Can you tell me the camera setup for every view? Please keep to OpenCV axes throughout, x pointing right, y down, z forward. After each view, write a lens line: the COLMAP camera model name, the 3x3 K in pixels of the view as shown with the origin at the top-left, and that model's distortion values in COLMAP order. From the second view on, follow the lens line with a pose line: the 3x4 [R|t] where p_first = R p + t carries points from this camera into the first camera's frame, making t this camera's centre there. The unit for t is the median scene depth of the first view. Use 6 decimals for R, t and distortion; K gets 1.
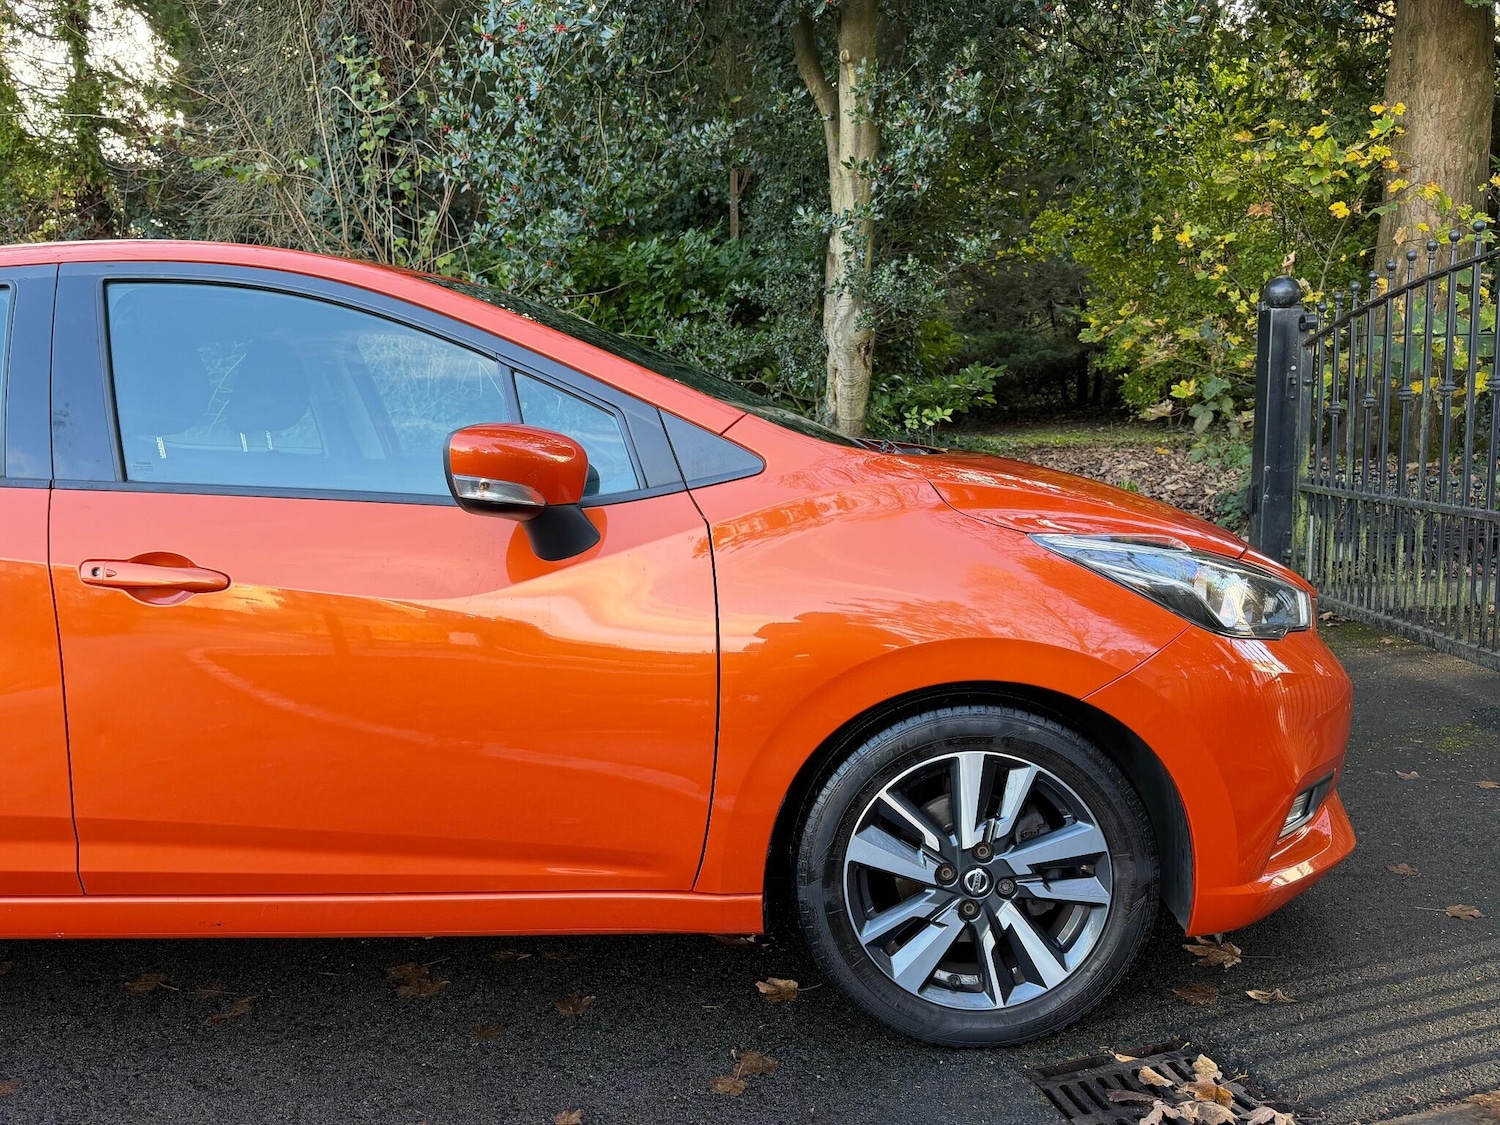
lens RADIAL K [[1224.3, 0, 725.8], [0, 1224.3, 596.1], [0, 0, 1]] dist [-0.005850, 0.006750]
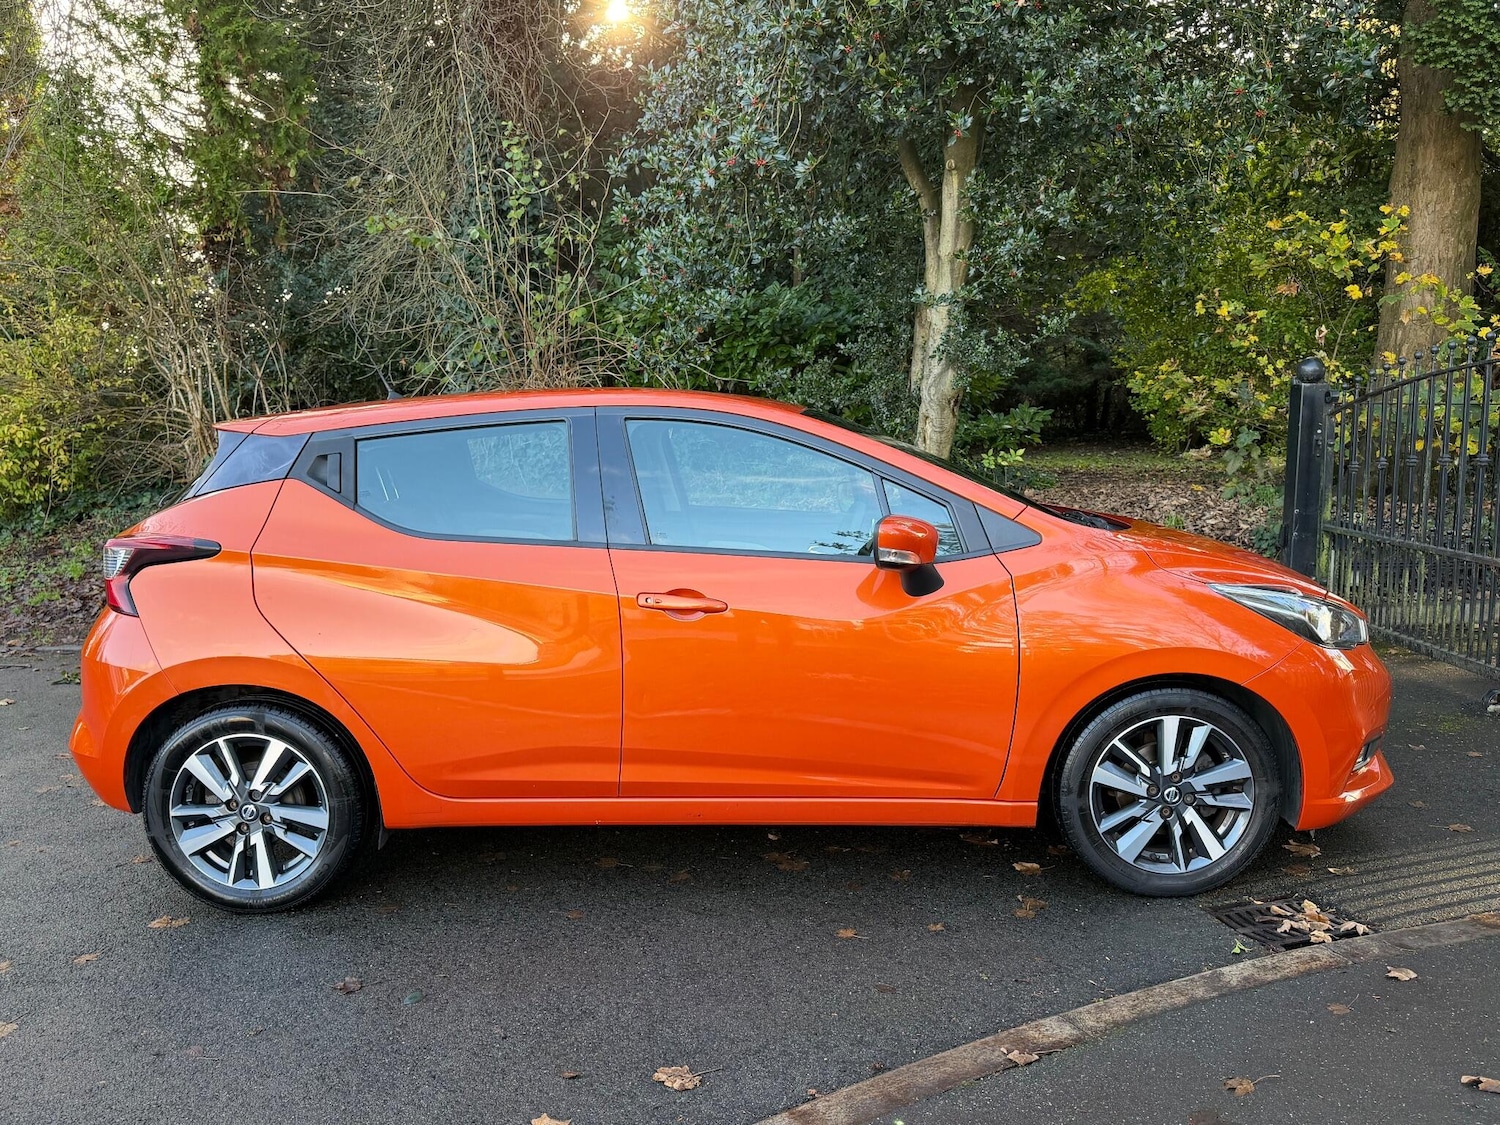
lens RADIAL K [[1195.3, 0, 721.3], [0, 1195.3, 606.3], [0, 0, 1]] dist [-0.009554, -0.001930]
pose [[0.999923, 0.012419, 0.000724, -0.332155], [-0.012423, 0.999904, 0.006154, -0.019127], [-0.000648, -0.006162, 0.999981, -0.496539]]
